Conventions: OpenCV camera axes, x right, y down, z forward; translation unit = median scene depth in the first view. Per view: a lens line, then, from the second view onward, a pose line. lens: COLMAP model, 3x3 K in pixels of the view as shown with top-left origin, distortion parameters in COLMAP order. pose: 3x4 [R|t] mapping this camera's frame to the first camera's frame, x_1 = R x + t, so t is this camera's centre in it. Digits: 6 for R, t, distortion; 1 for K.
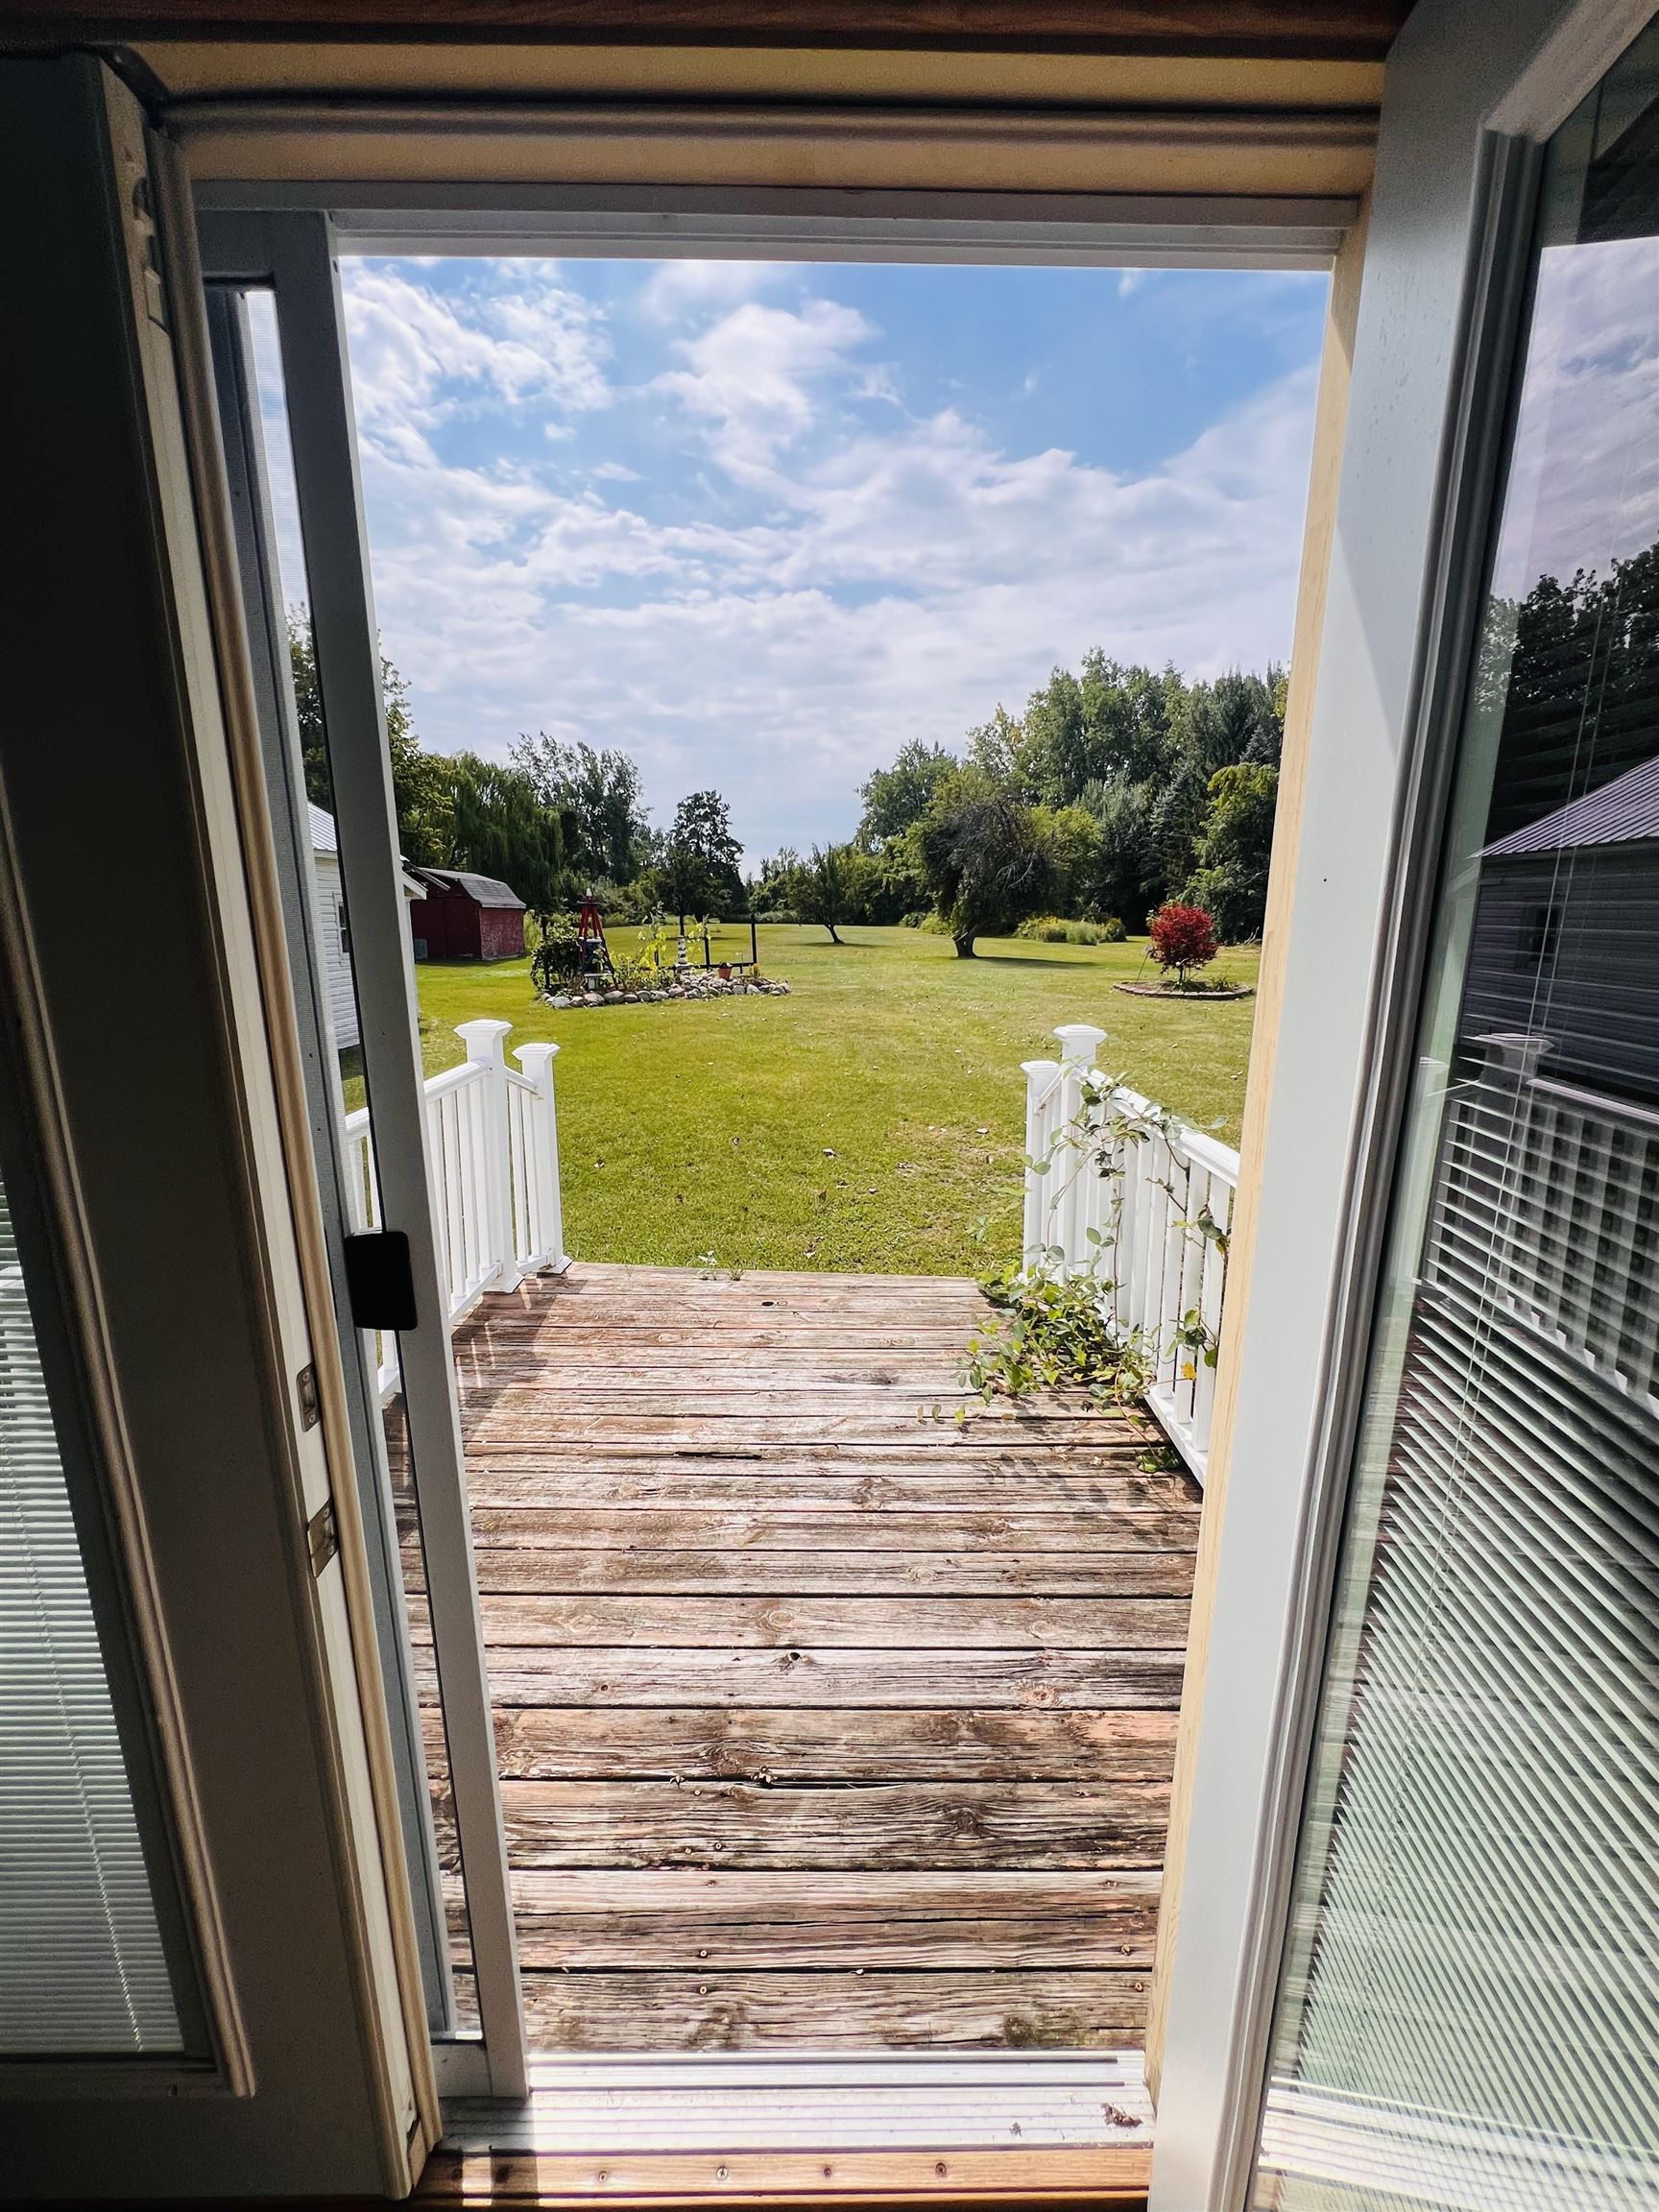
lens RADIAL K [[891.7, 0, 825.7], [0, 891.7, 1104.5], [0, 0, 1]] dist [-0.000102, 0.000002]
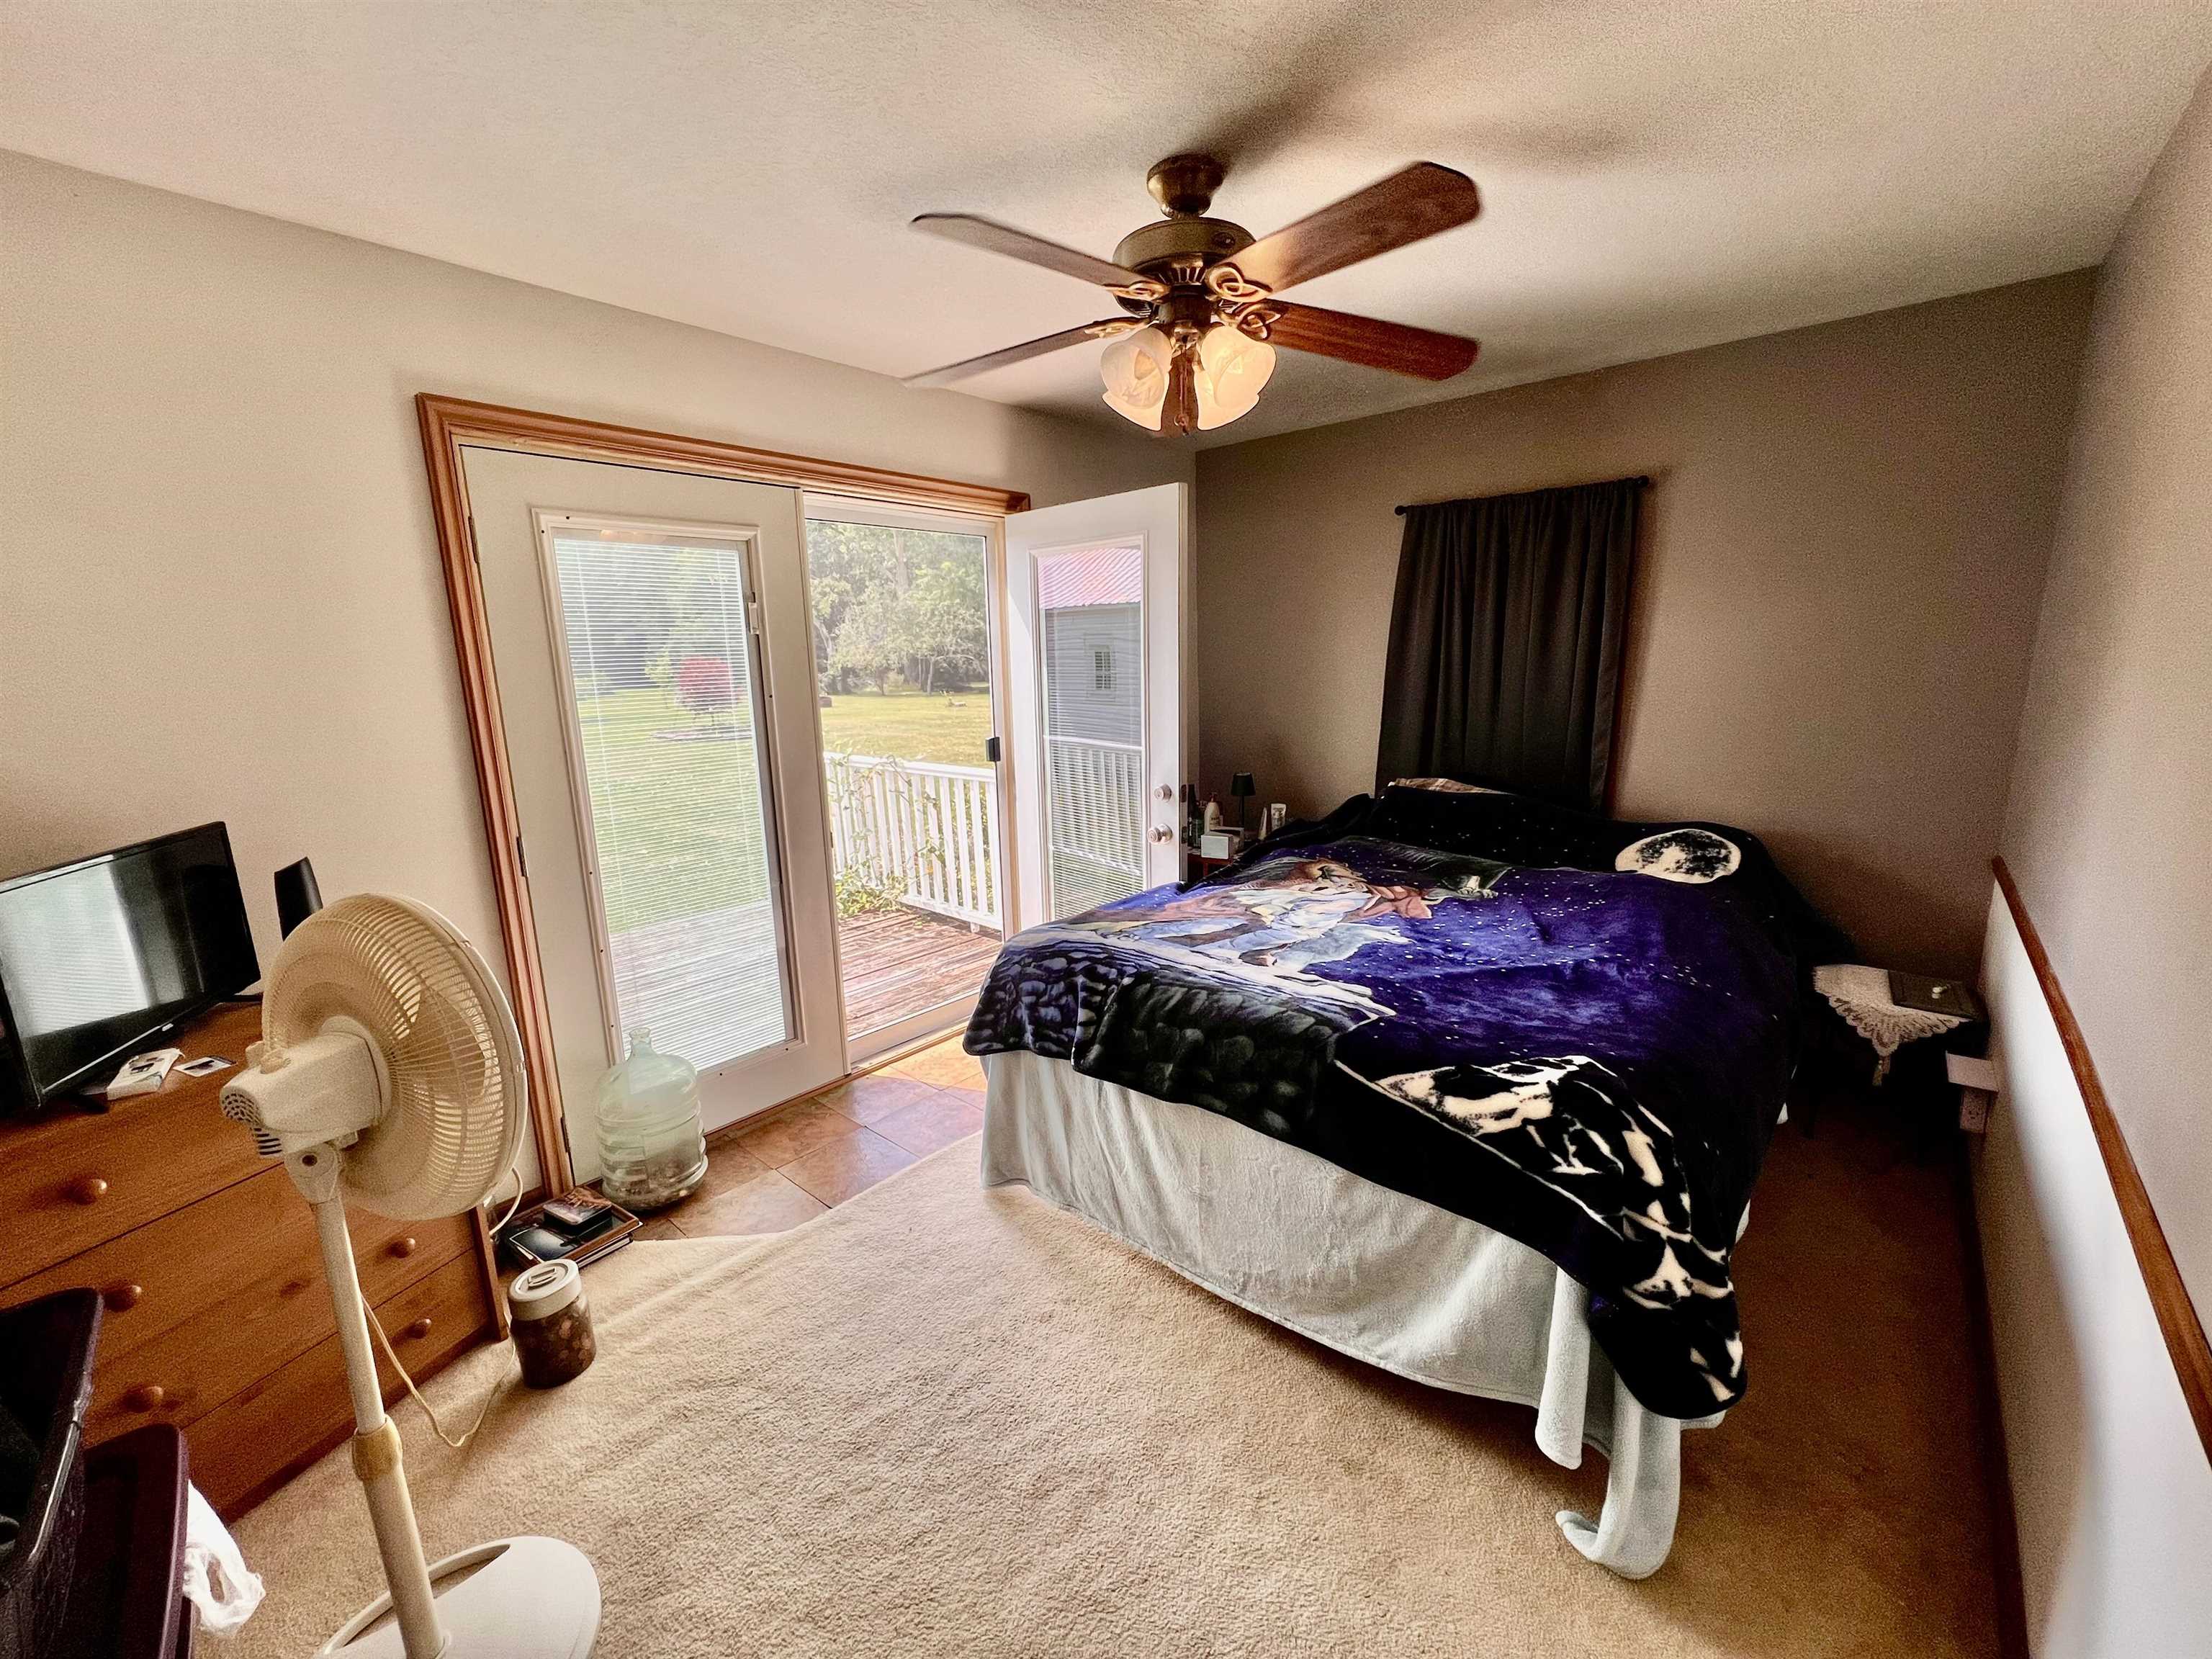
lens RADIAL K [[891.7, 0, 1110.0], [0, 891.7, 831.4], [0, 0, 1]] dist [-0.000102, 0.000002]
pose [[0.664568, -0.173735, 0.726750, -0.732209], [0.192586, 0.979561, 0.058063, 0.145719], [-0.721983, 0.101375, 0.684444, -0.685396]]
